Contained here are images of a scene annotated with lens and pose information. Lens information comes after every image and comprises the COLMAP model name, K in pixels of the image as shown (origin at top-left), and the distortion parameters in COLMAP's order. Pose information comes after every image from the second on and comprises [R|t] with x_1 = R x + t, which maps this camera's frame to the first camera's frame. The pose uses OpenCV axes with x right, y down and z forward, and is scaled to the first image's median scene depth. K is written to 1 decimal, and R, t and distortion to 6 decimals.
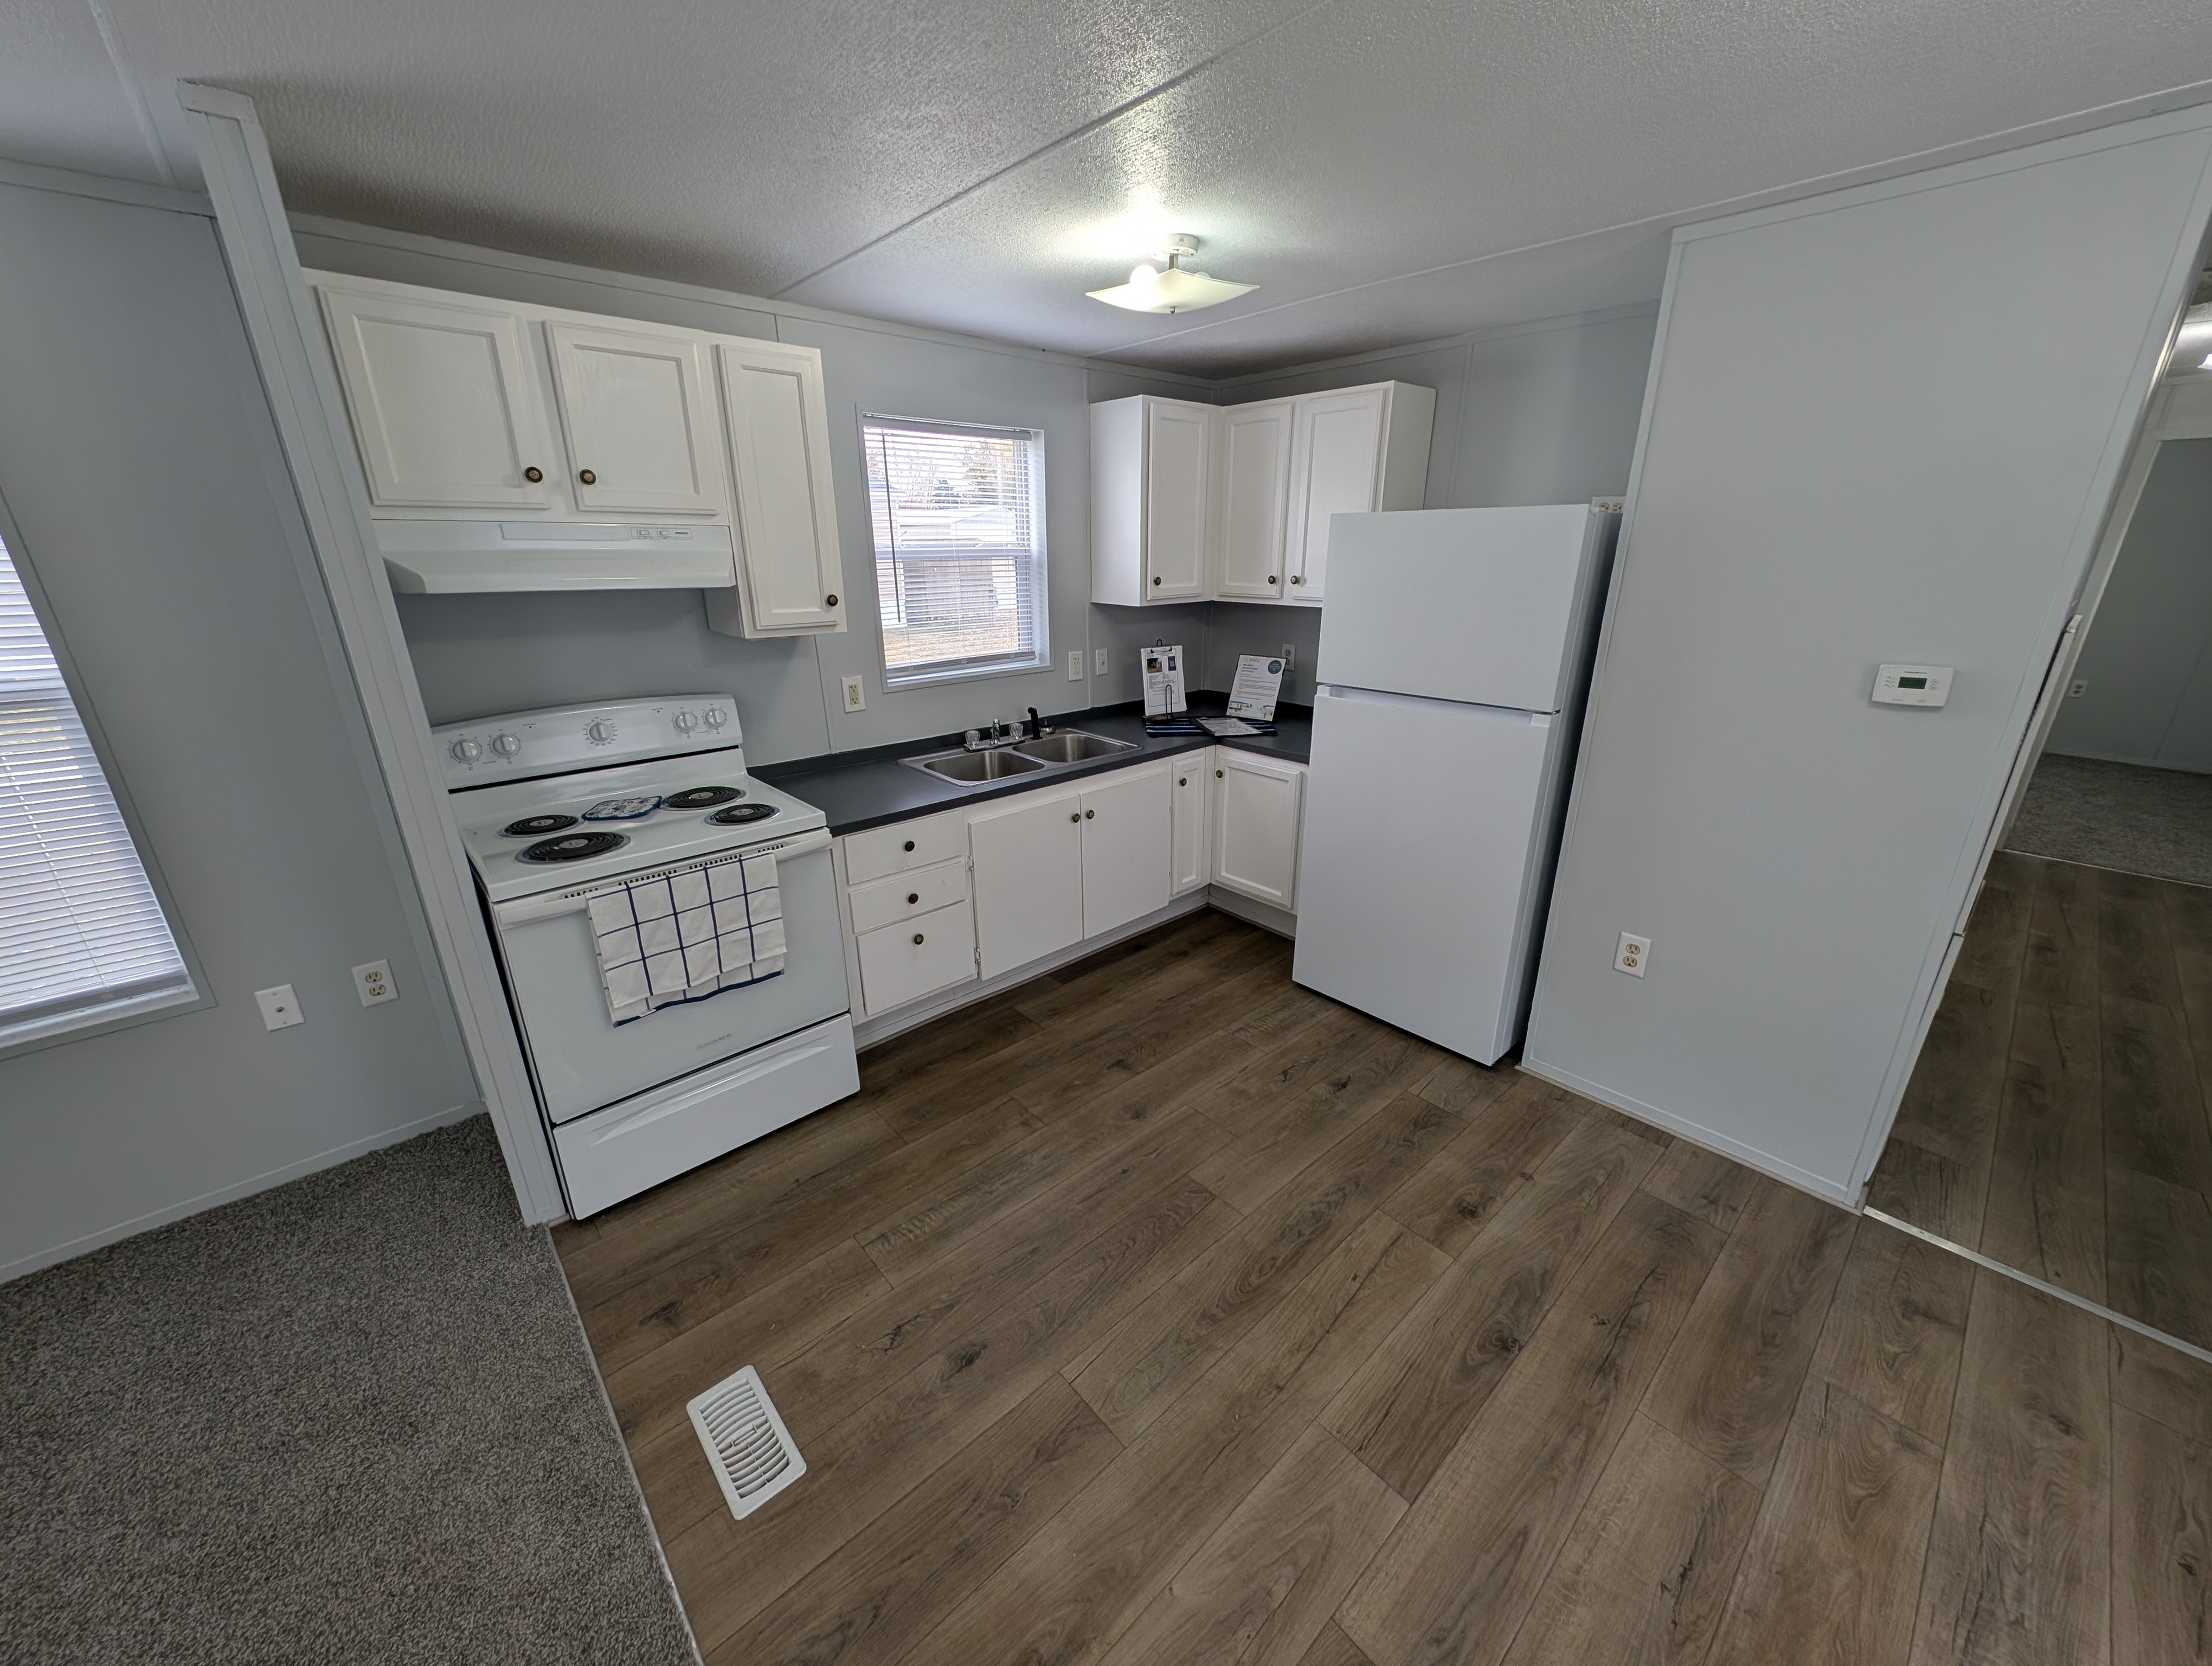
lens RADIAL K [[826.7, 0, 1105.8], [0, 826.7, 830.1], [0, 0, 1]] dist [0.005669, -0.003817]
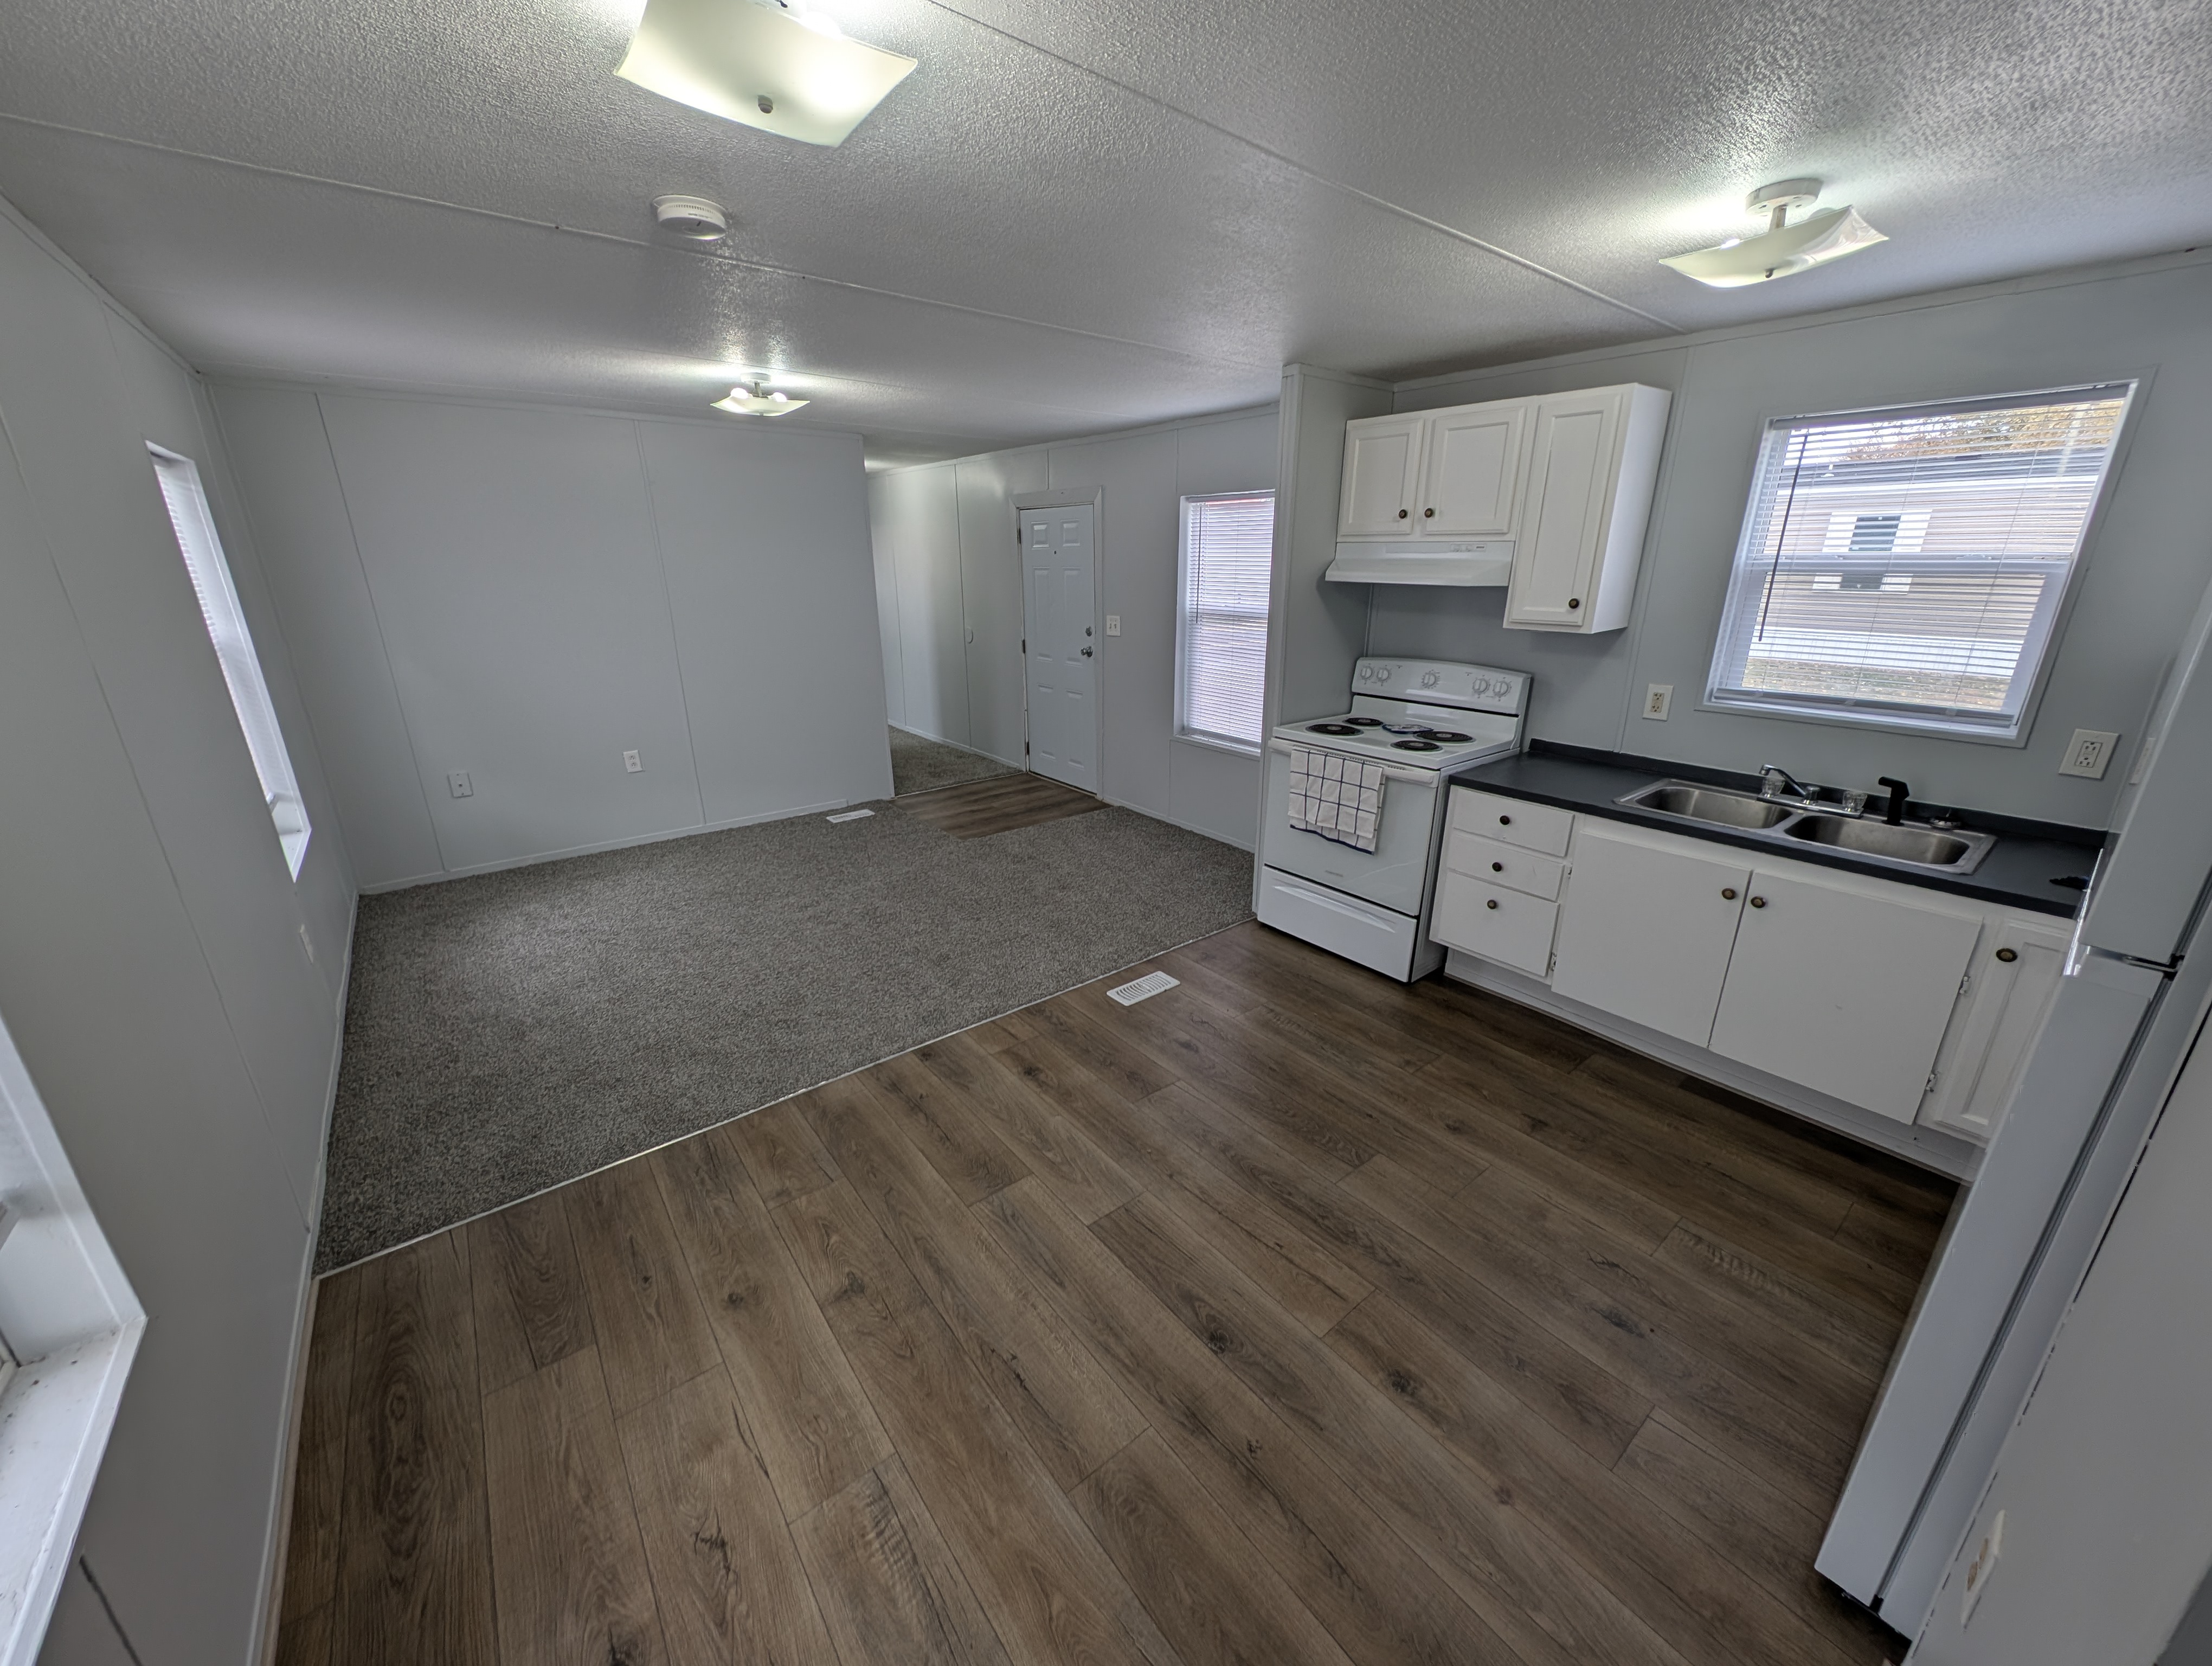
lens RADIAL K [[826.7, 0, 1101.4], [0, 826.7, 831.0], [0, 0, 1]] dist [0.005669, -0.003817]
pose [[-0.062746, 0.318547, -0.945828, 1.030510], [-0.327986, 0.888477, 0.320990, -0.176446], [0.942596, 0.330359, 0.048731, 0.500929]]
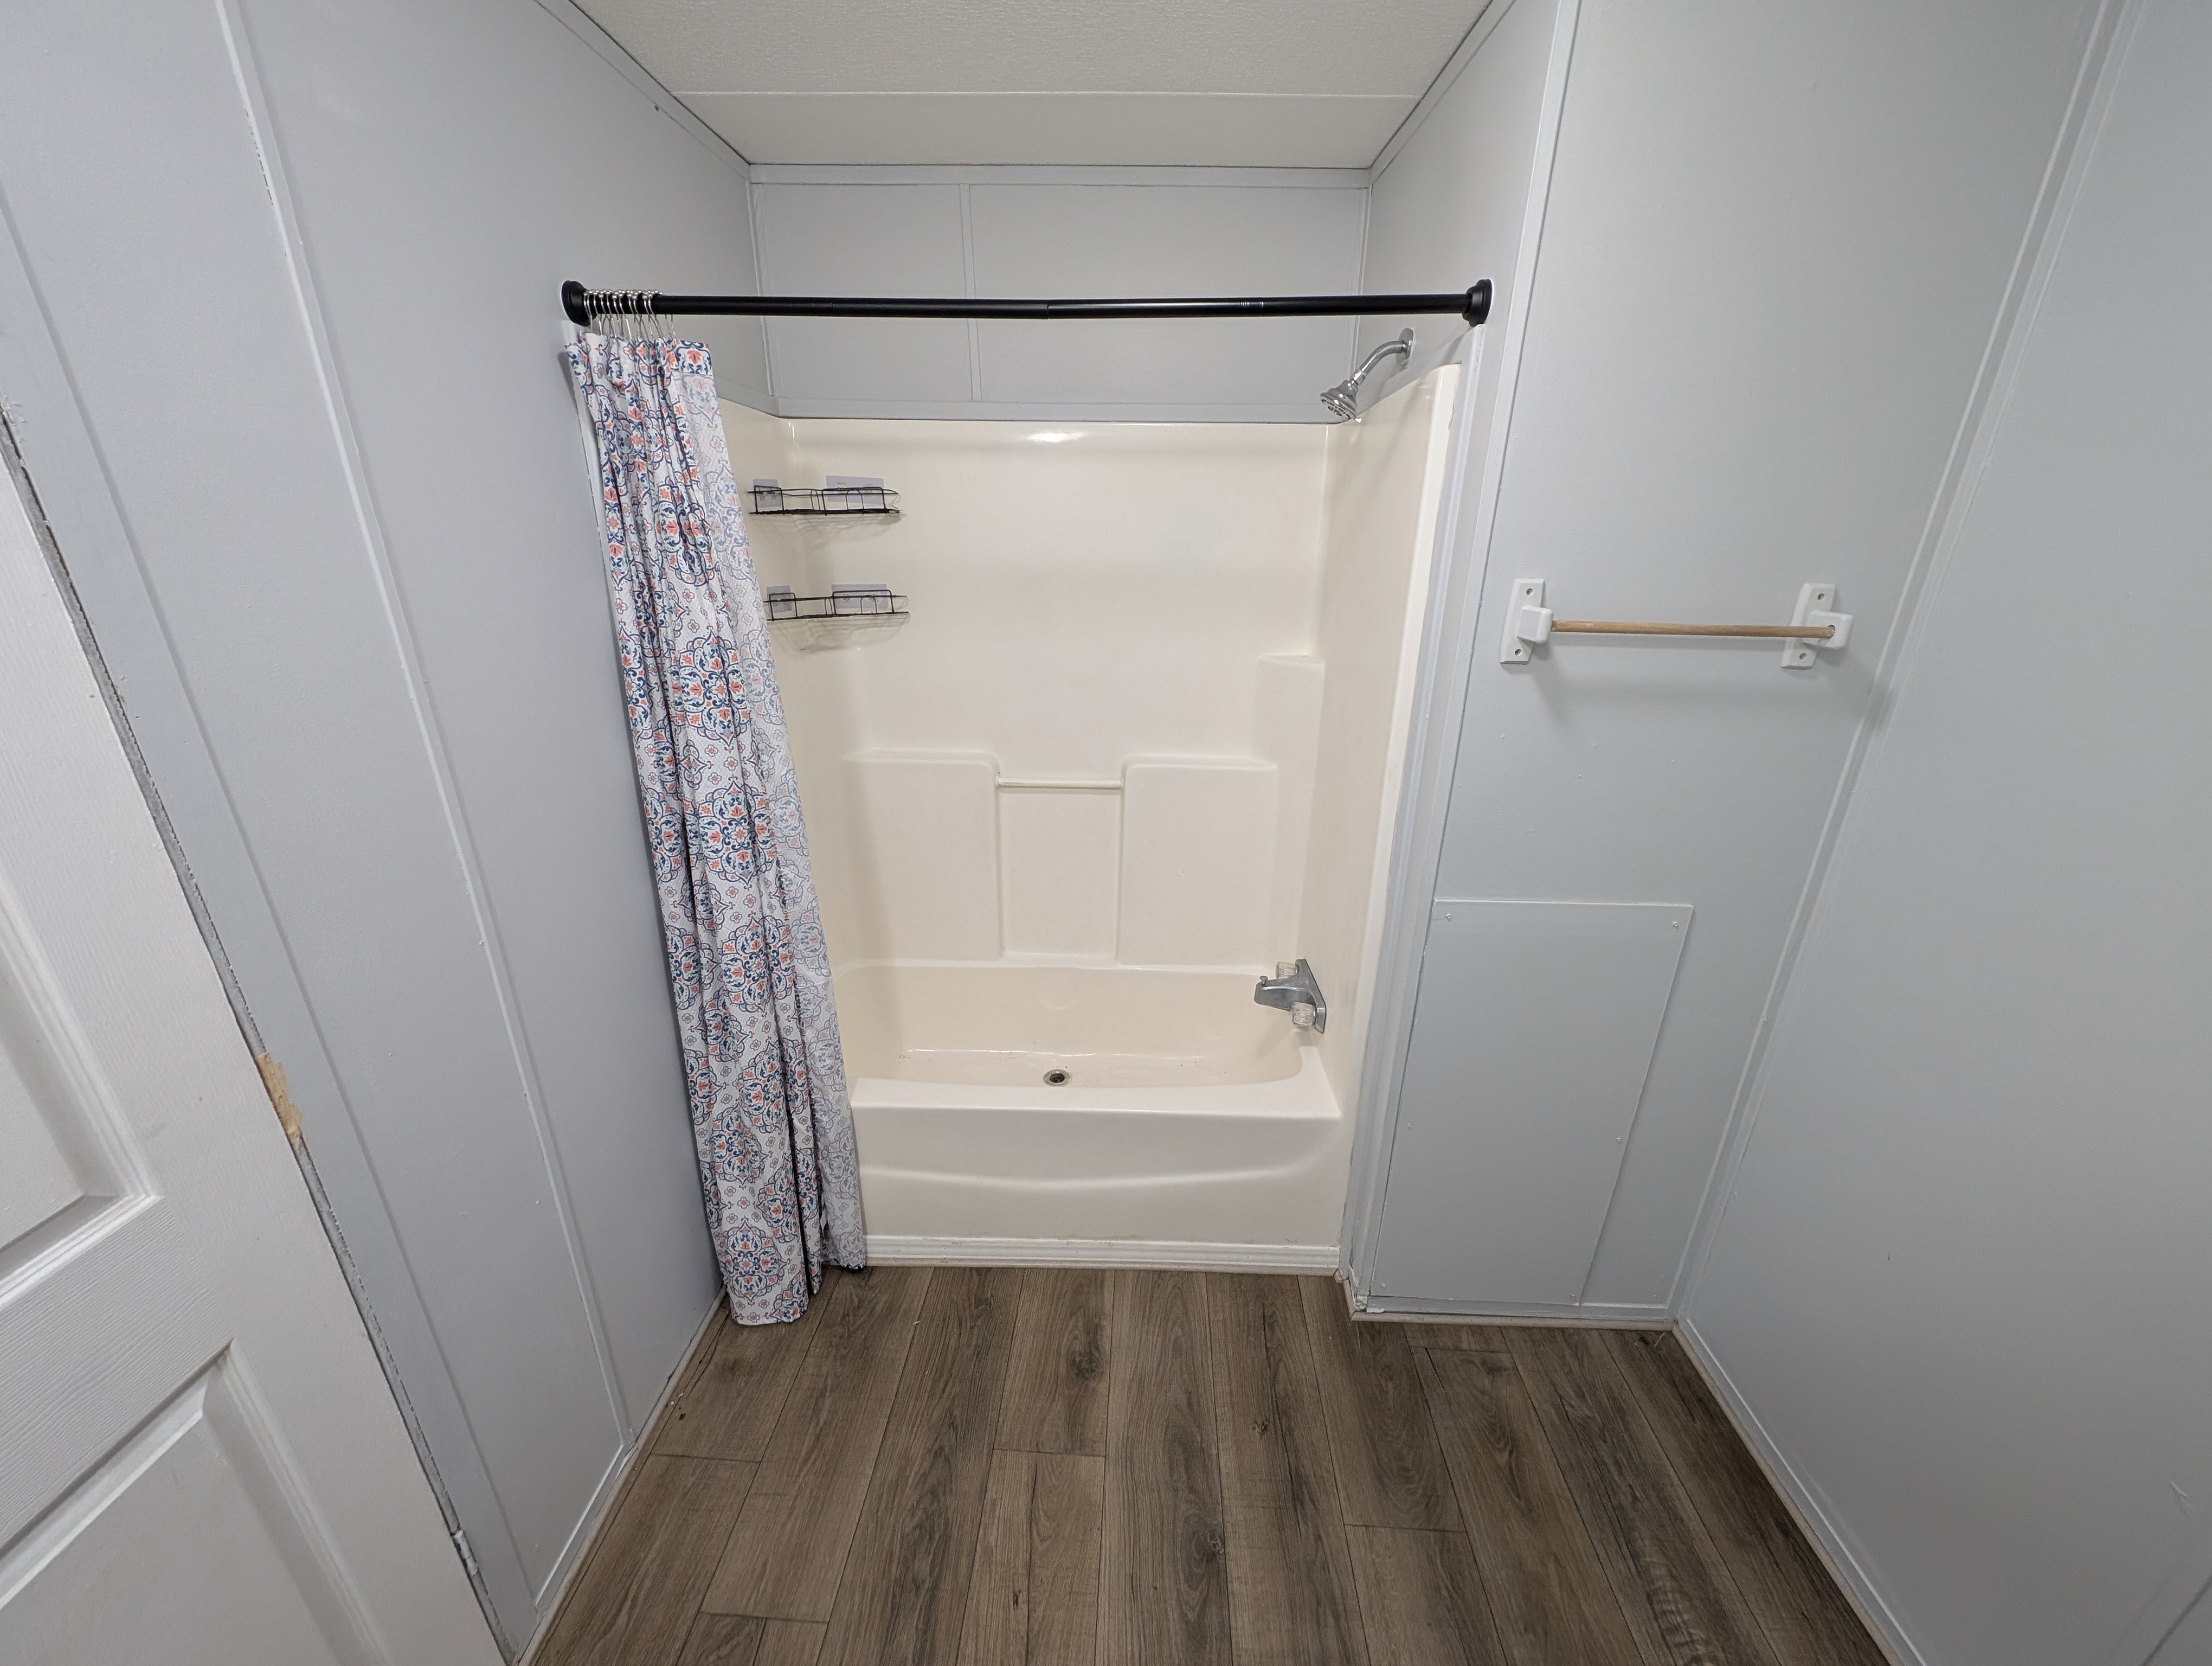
lens RADIAL K [[826.7, 0, 1103.6], [0, 826.7, 835.6], [0, 0, 1]] dist [0.005669, -0.003817]
pose [[0.703343, -0.227148, 0.673582, 0.032467], [0.214175, 0.971255, 0.103893, -0.110586], [-0.677818, 0.071192, 0.731775, 0.367494]]
